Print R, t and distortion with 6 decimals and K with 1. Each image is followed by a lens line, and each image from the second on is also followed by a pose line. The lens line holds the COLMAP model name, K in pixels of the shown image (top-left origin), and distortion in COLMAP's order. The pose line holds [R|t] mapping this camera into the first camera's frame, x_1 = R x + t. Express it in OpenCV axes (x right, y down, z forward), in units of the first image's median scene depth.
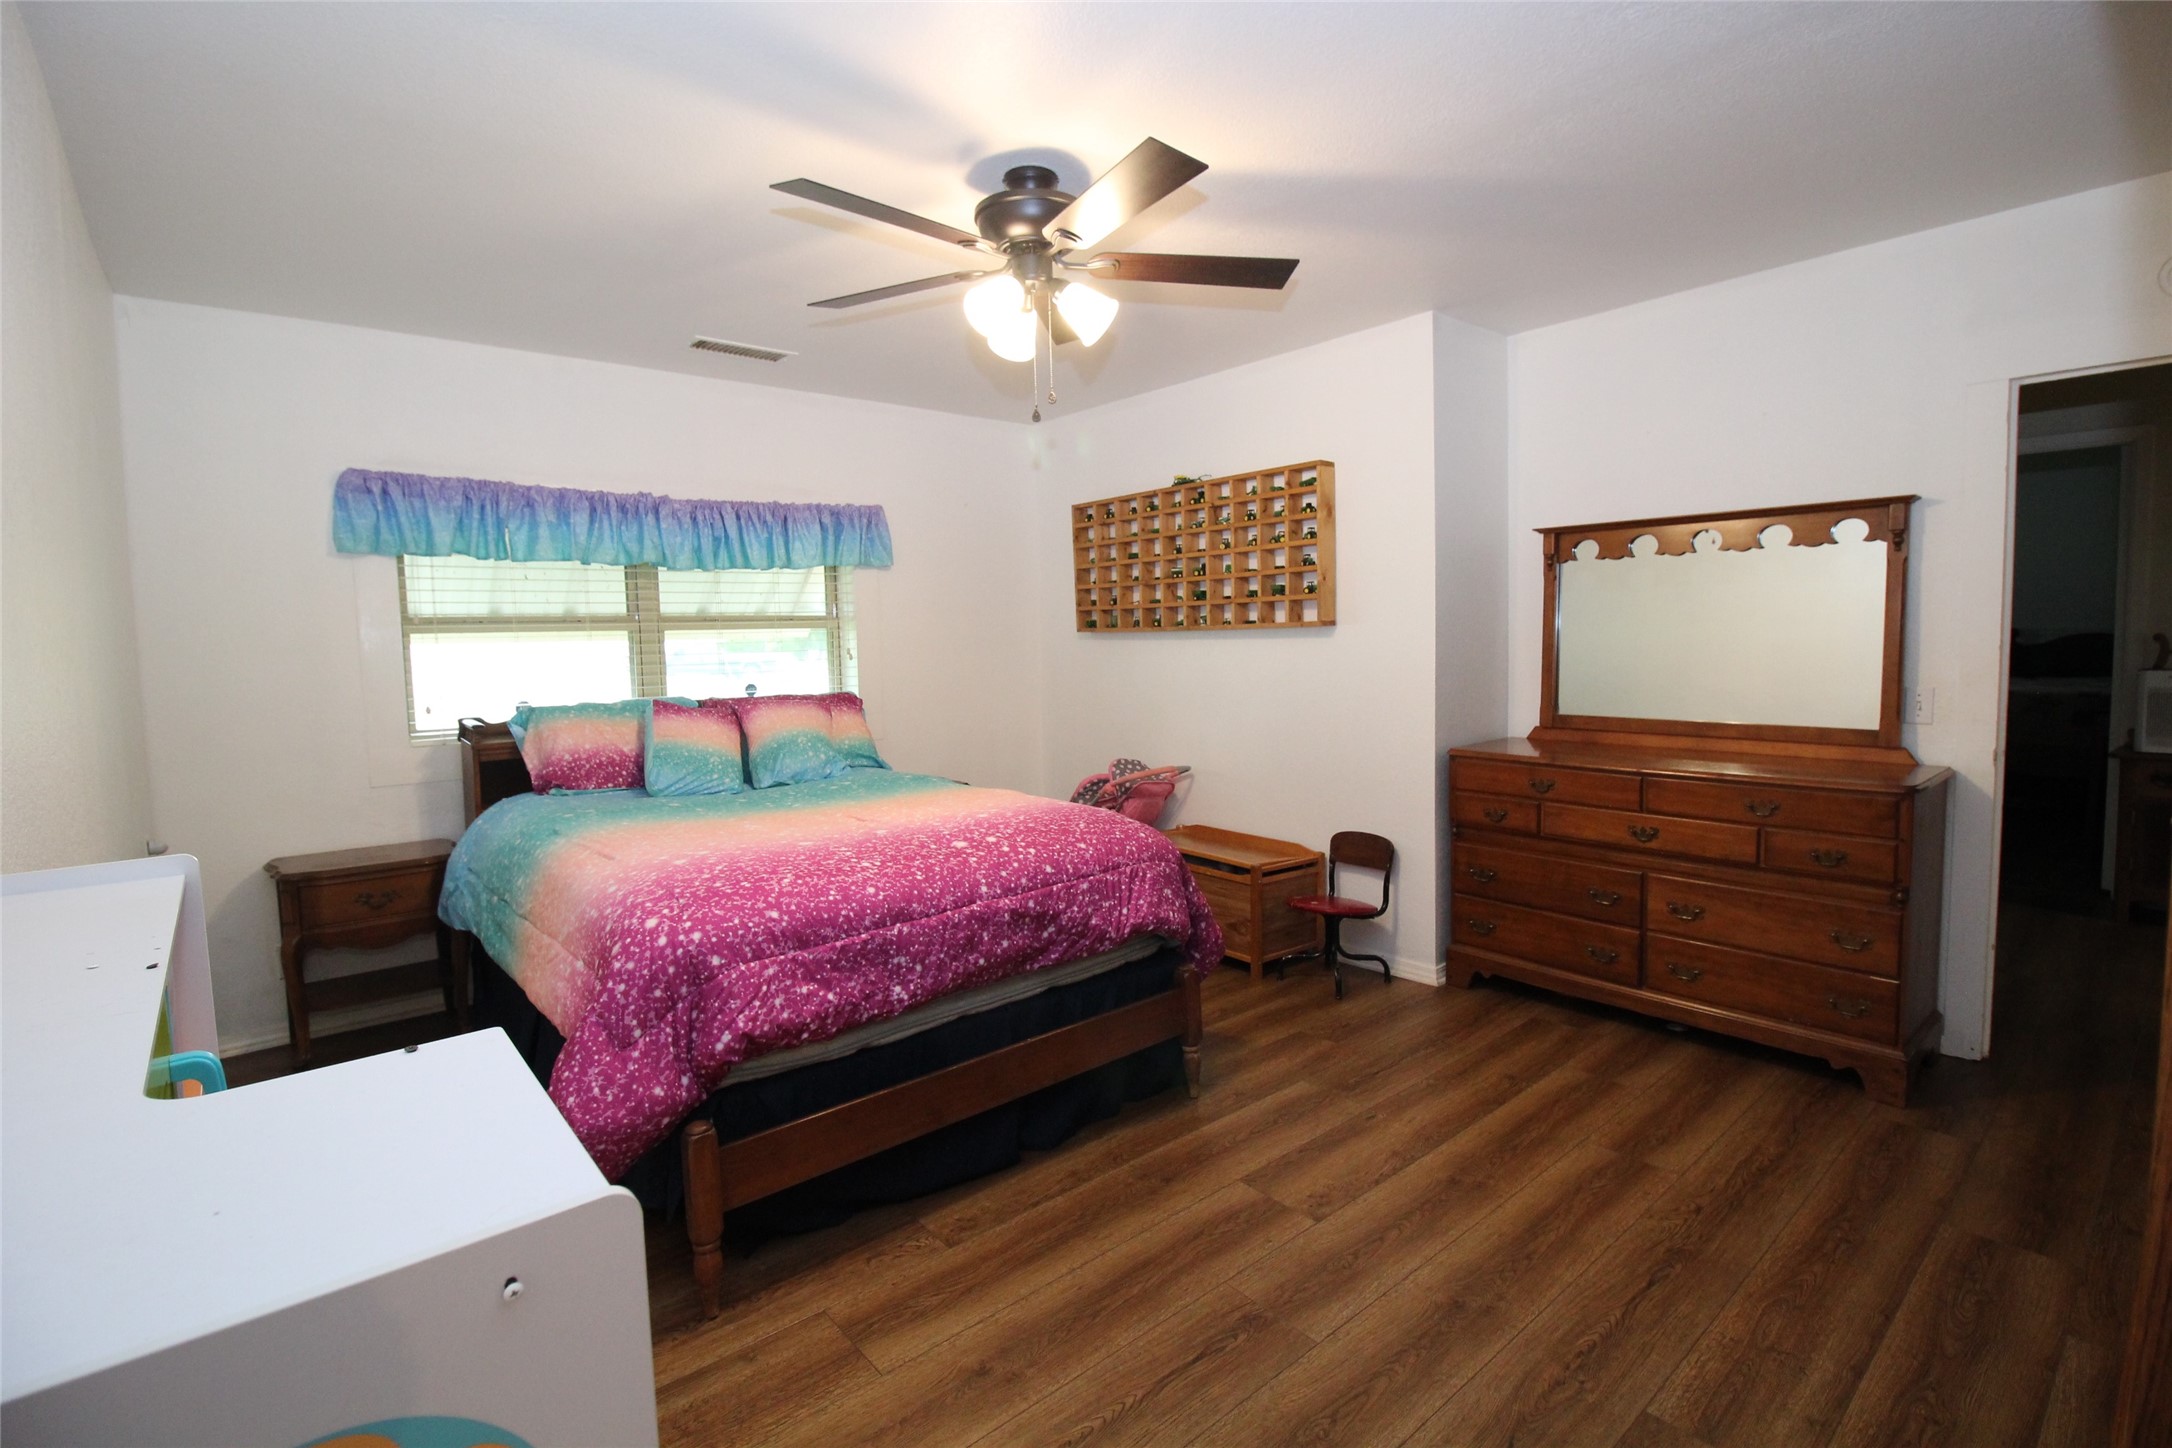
lens RADIAL K [[1018.3, 0, 1086.5], [0, 1018.3, 707.9], [0, 0, 1]] dist [0.003070, -0.016257]
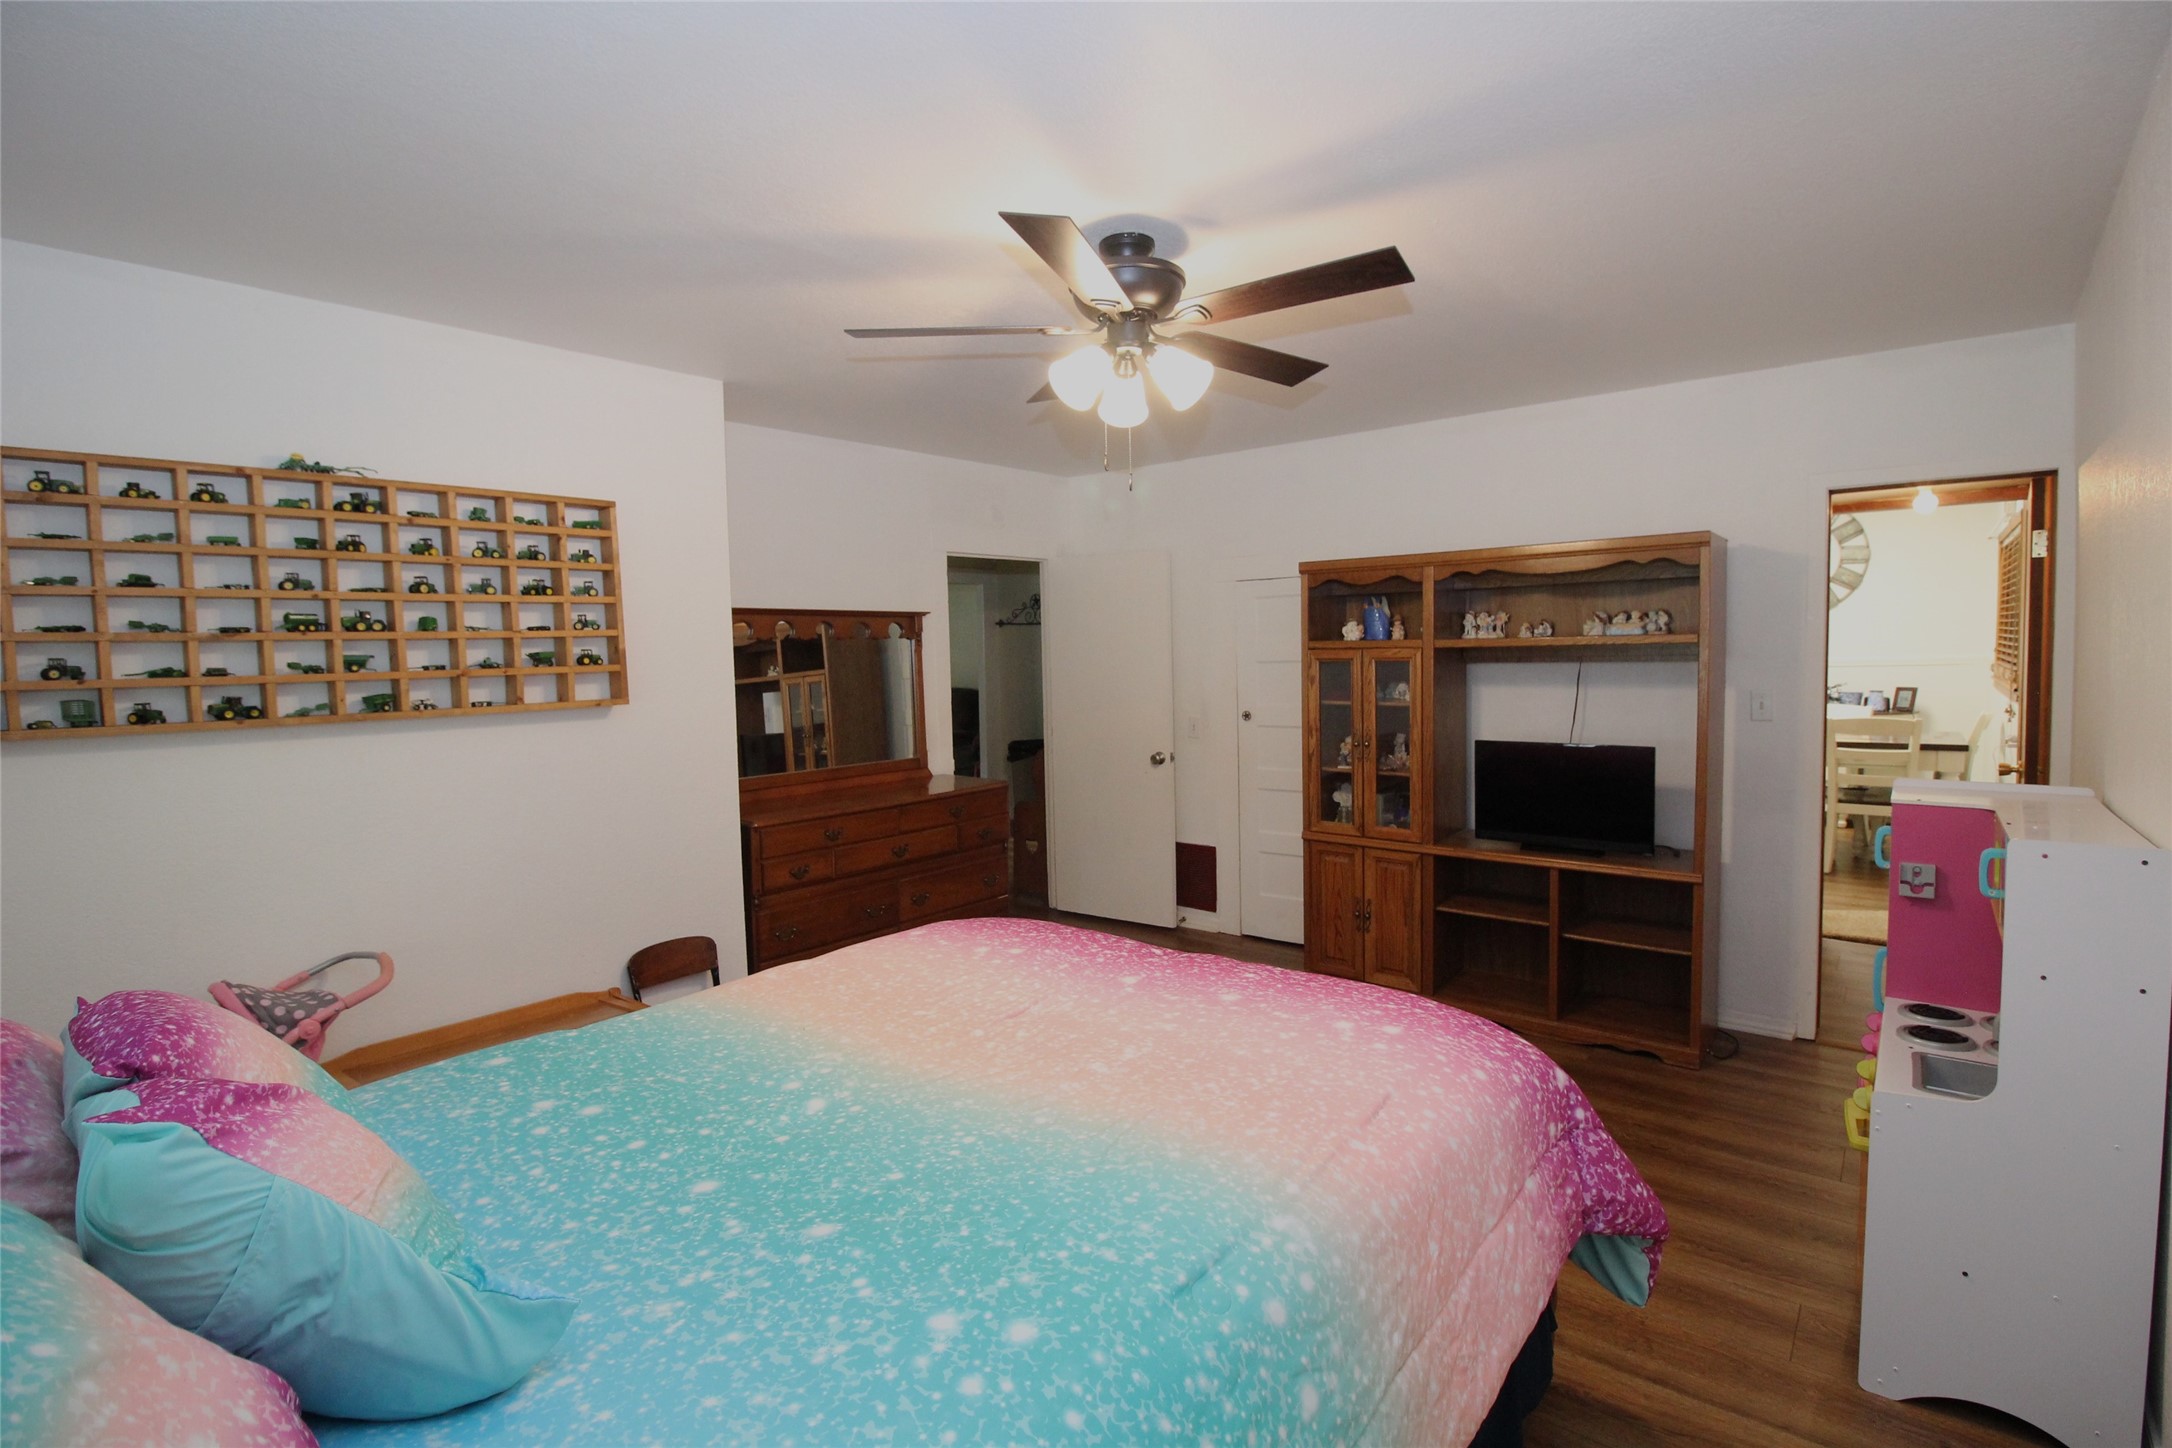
lens RADIAL K [[1018.3, 0, 1086.5], [0, 1018.3, 707.9], [0, 0, 1]] dist [0.003070, -0.016257]
pose [[-0.172658, -0.029786, 0.984531, -0.708840], [0.095923, 0.994283, 0.046903, -0.090315], [-0.980300, 0.102537, -0.168814, 0.869211]]
